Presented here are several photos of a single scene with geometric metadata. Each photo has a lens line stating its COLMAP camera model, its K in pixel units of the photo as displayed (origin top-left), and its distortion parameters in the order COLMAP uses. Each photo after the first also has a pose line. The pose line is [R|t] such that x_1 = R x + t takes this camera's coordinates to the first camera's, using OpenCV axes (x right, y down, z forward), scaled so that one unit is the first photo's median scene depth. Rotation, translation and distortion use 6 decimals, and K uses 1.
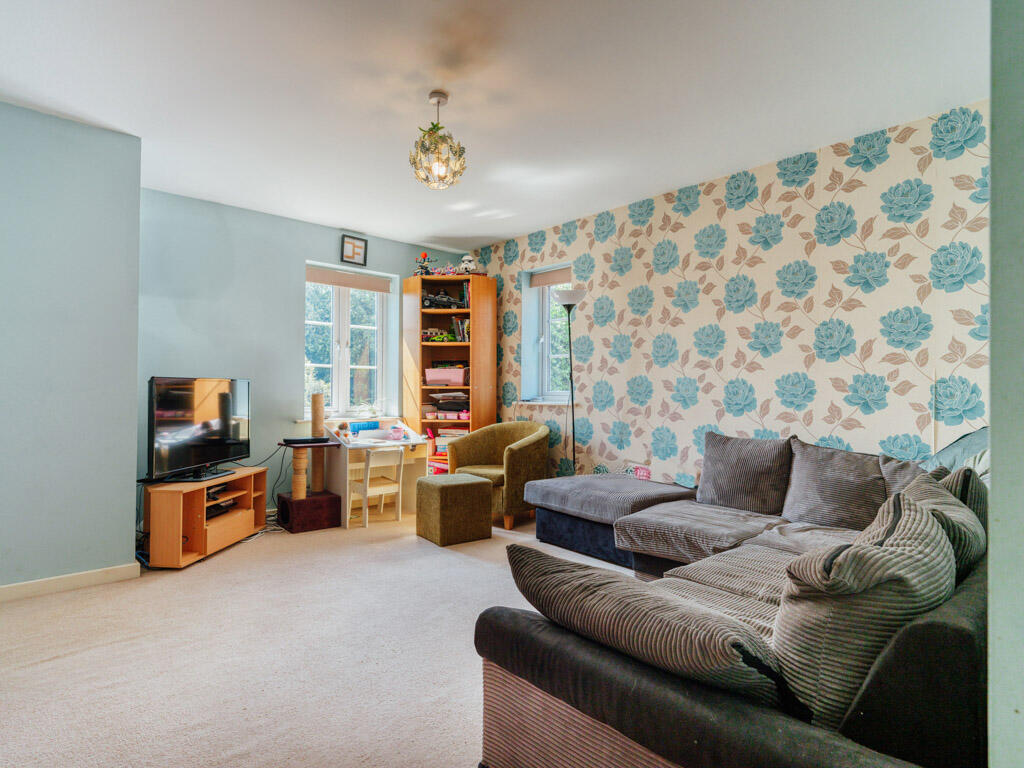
lens RADIAL K [[579.9, 0, 512.0], [0, 579.9, 384.0], [0, 0, 1]] dist [-0.001563, -0.002696]
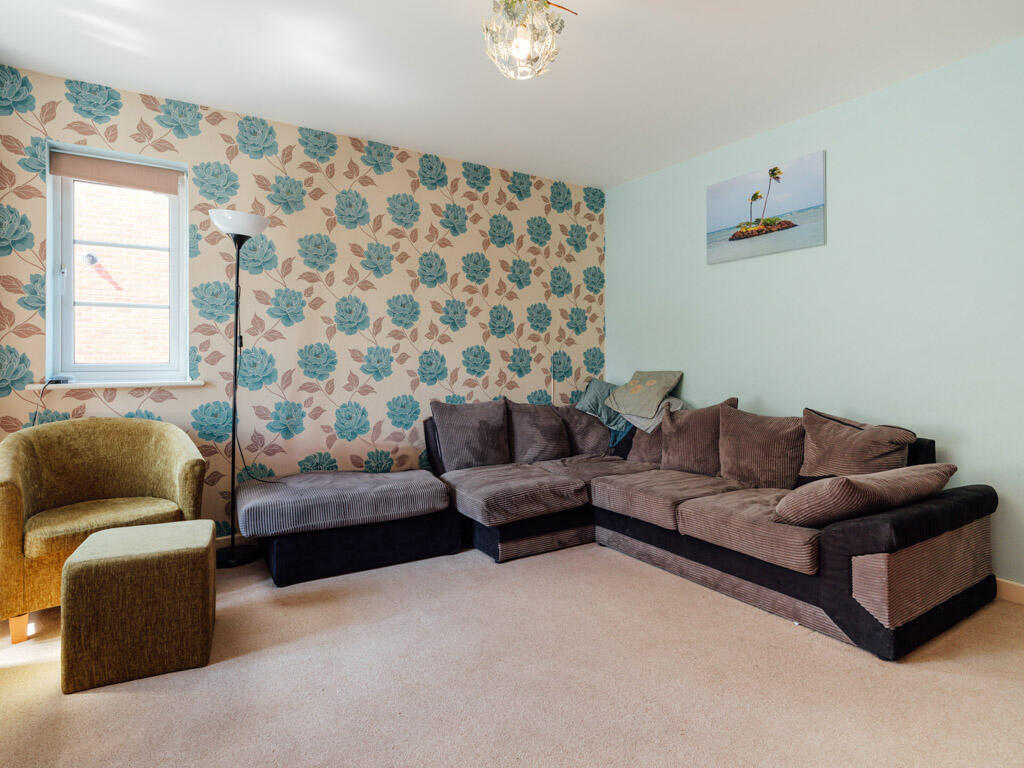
lens RADIAL K [[571.4, 0, 513.2], [0, 571.4, 359.9], [0, 0, 1]] dist [-0.001135, -0.010878]
pose [[0.140391, -0.003463, 0.990090, -0.595699], [-0.006530, 0.999969, 0.004424, 0.003987], [-0.990075, -0.007087, 0.140364, 0.673794]]
